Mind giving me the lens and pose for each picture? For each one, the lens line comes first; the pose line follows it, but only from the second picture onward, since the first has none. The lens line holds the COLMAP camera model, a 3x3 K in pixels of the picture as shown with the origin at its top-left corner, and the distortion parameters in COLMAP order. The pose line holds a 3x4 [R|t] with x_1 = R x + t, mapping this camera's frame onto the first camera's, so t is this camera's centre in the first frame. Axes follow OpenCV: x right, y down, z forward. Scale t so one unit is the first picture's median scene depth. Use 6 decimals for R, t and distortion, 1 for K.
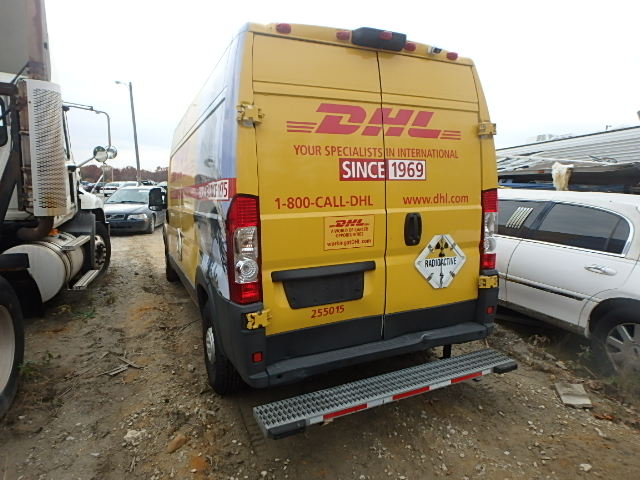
lens RADIAL K [[421.5, 0, 320.0], [0, 421.5, 240.0], [0, 0, 1]] dist [-0.037572, 0.022376]
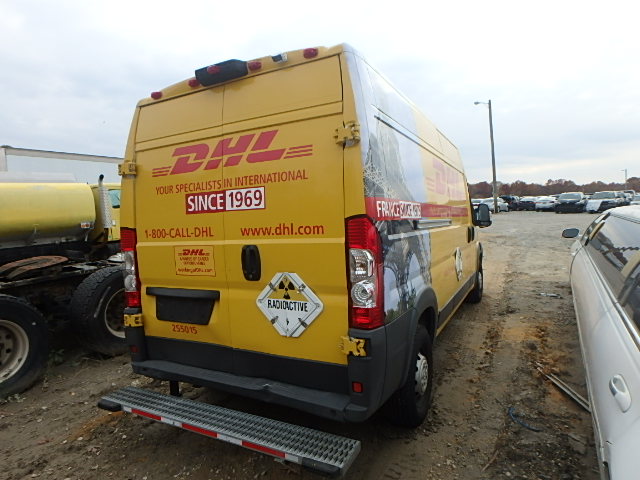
lens RADIAL K [[421.5, 0, 320.0], [0, 421.5, 240.0], [0, 0, 1]] dist [-0.037572, 0.022376]
pose [[0.565617, 0.035318, -0.823911, 1.103662], [-0.058211, 0.998300, 0.002832, -0.090708], [0.822611, 0.046359, 0.566712, 0.627248]]
